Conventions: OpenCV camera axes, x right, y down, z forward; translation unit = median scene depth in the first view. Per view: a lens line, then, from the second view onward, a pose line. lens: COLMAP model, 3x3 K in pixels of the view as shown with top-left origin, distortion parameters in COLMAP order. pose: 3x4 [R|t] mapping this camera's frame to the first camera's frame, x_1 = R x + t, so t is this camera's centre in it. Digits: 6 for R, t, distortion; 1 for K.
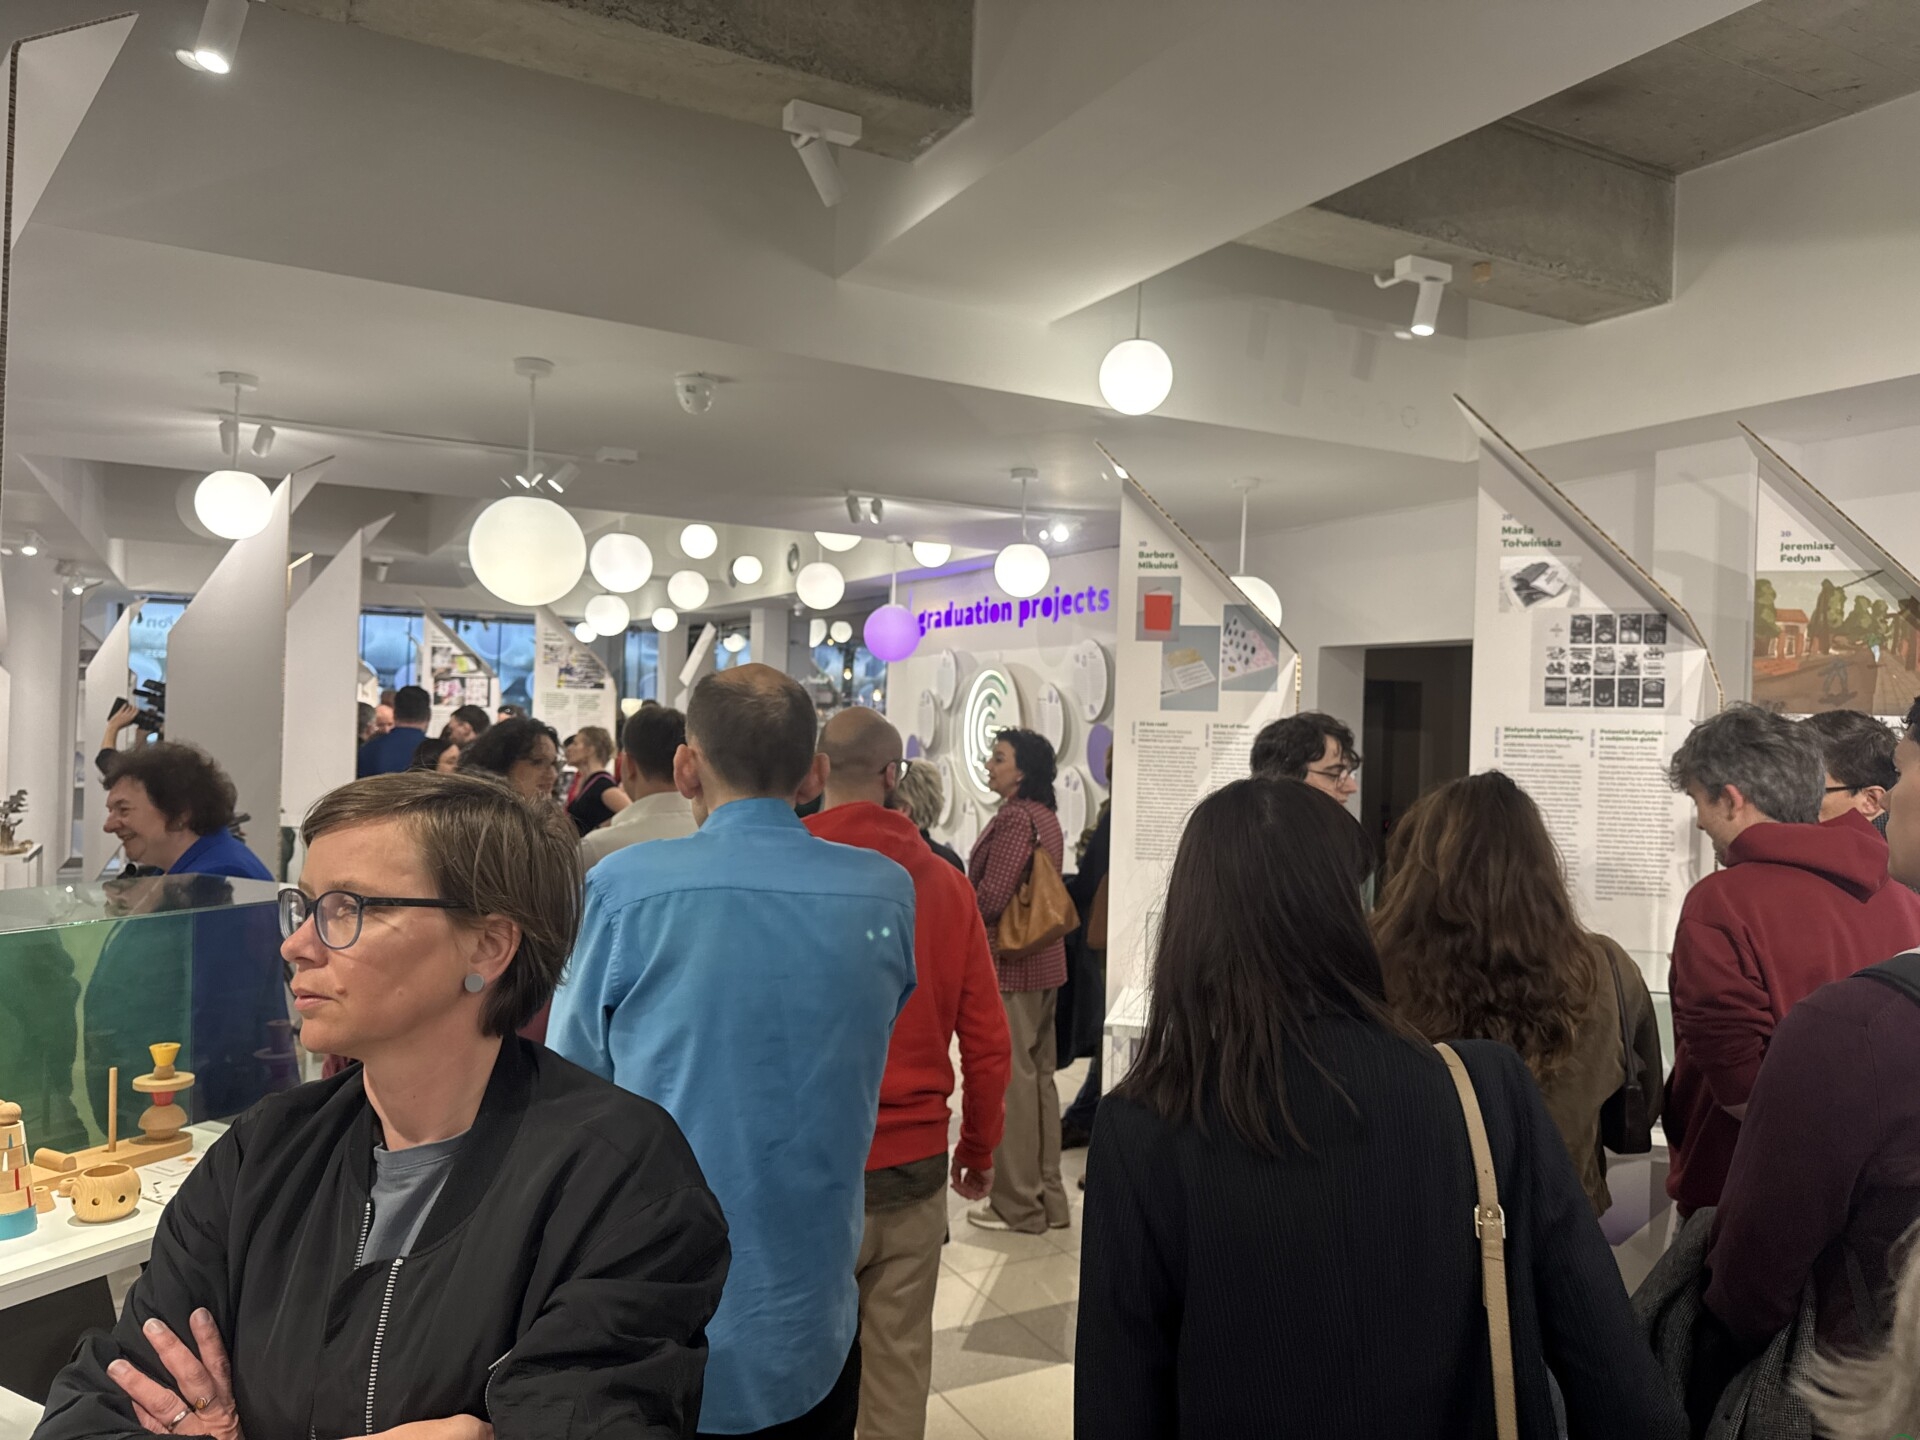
lens RADIAL K [[1357.2, 0, 962.8], [0, 1357.2, 726.3], [0, 0, 1]] dist [-0.005493, -0.013574]
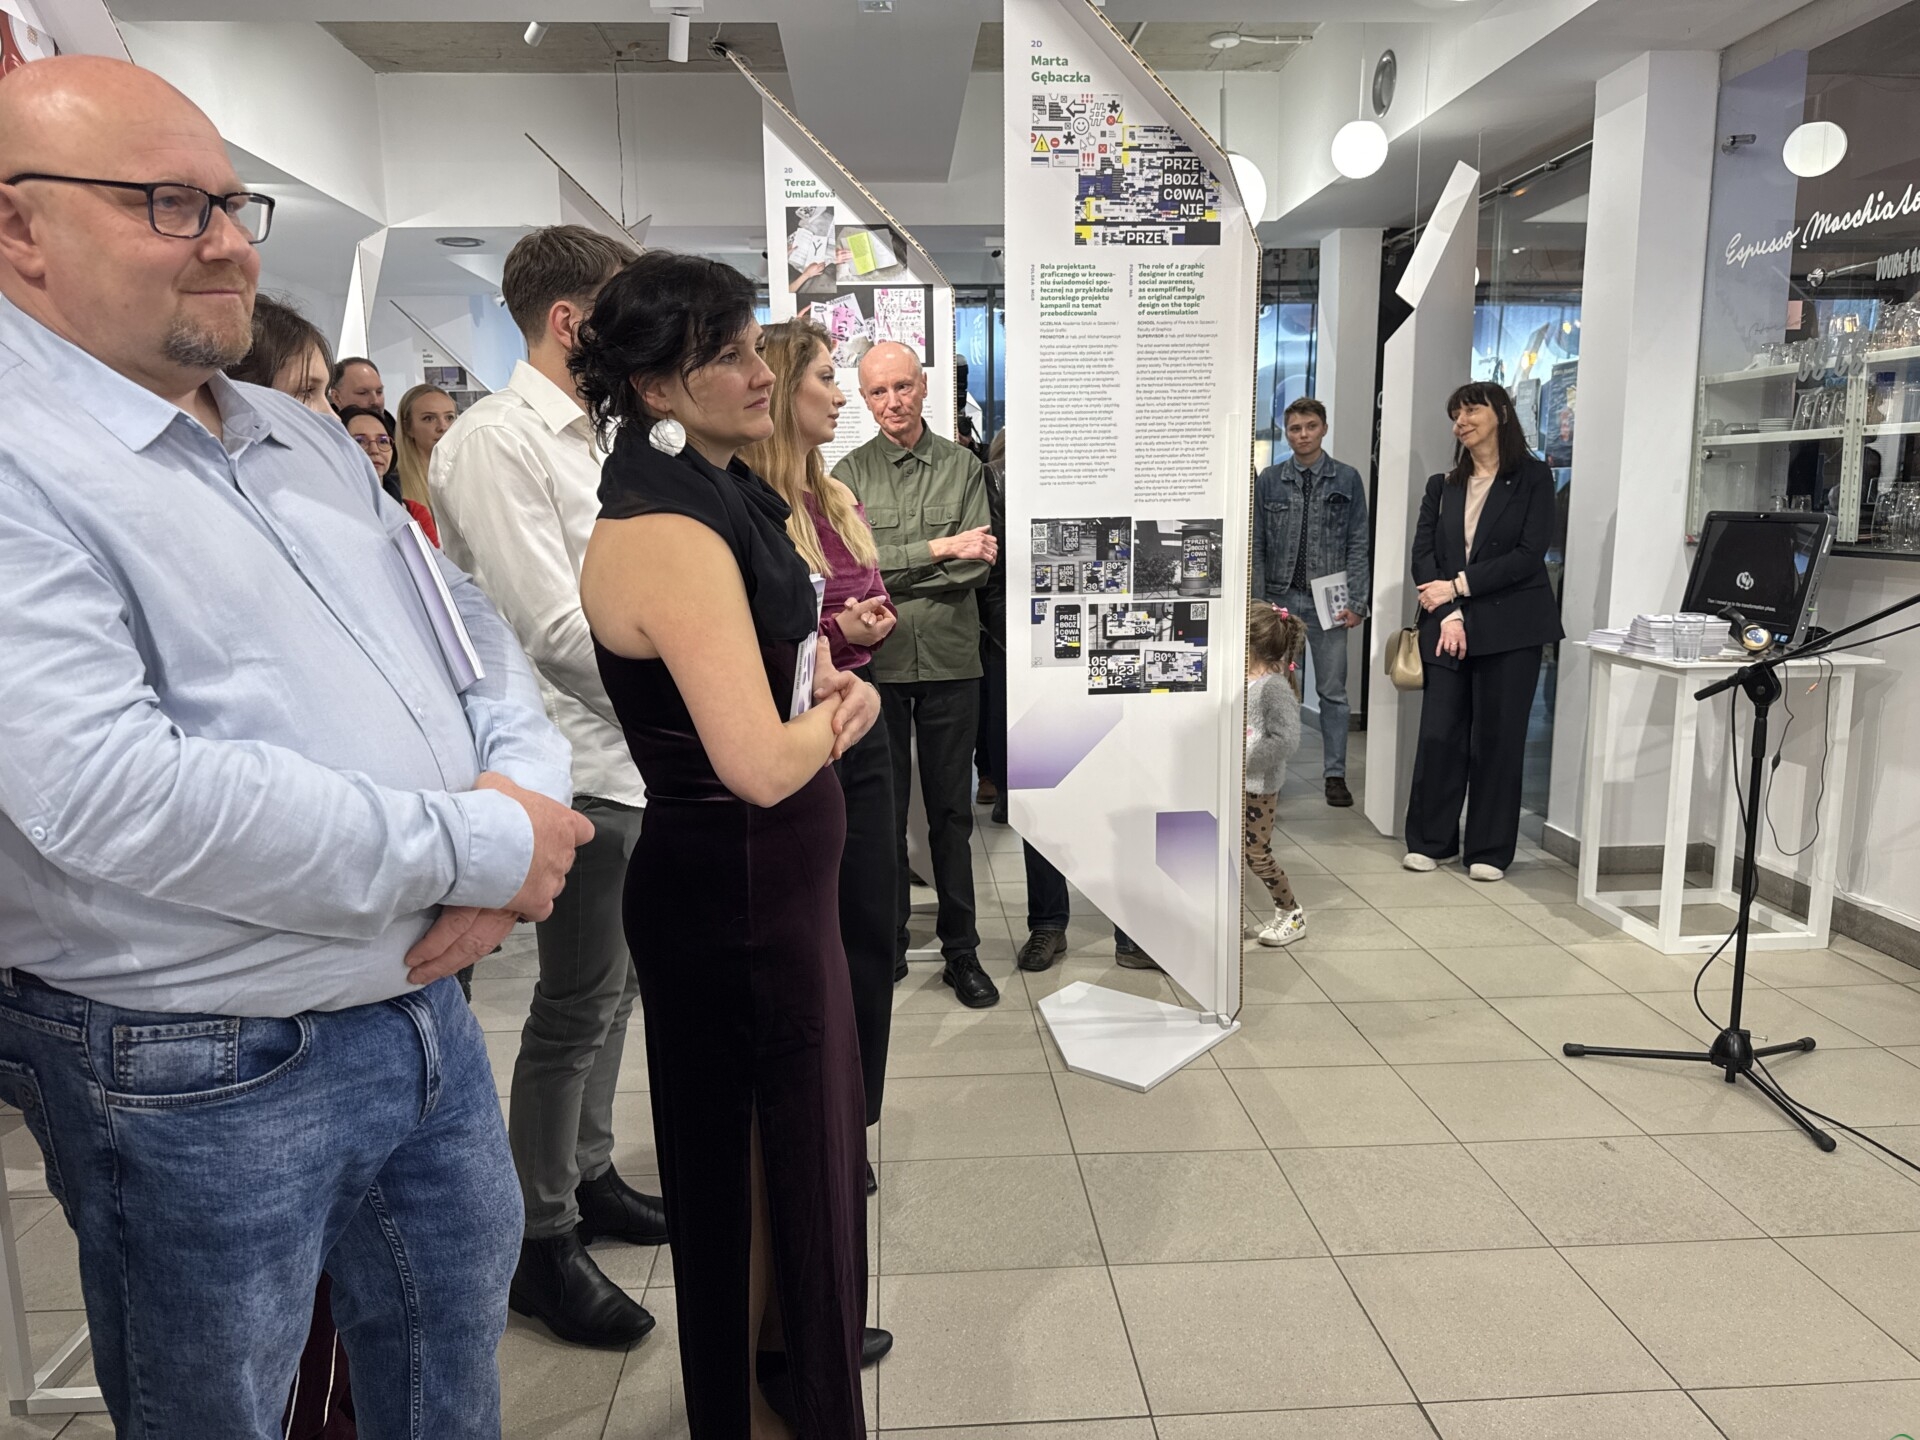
lens RADIAL K [[1357.2, 0, 952.1], [0, 1357.2, 734.9], [0, 0, 1]] dist [-0.005493, -0.013574]
pose [[0.902407, 0.038024, -0.429203, -0.172152], [0.028863, 0.988527, 0.148259, 0.035246], [0.429916, -0.146178, 0.890957, 0.643201]]
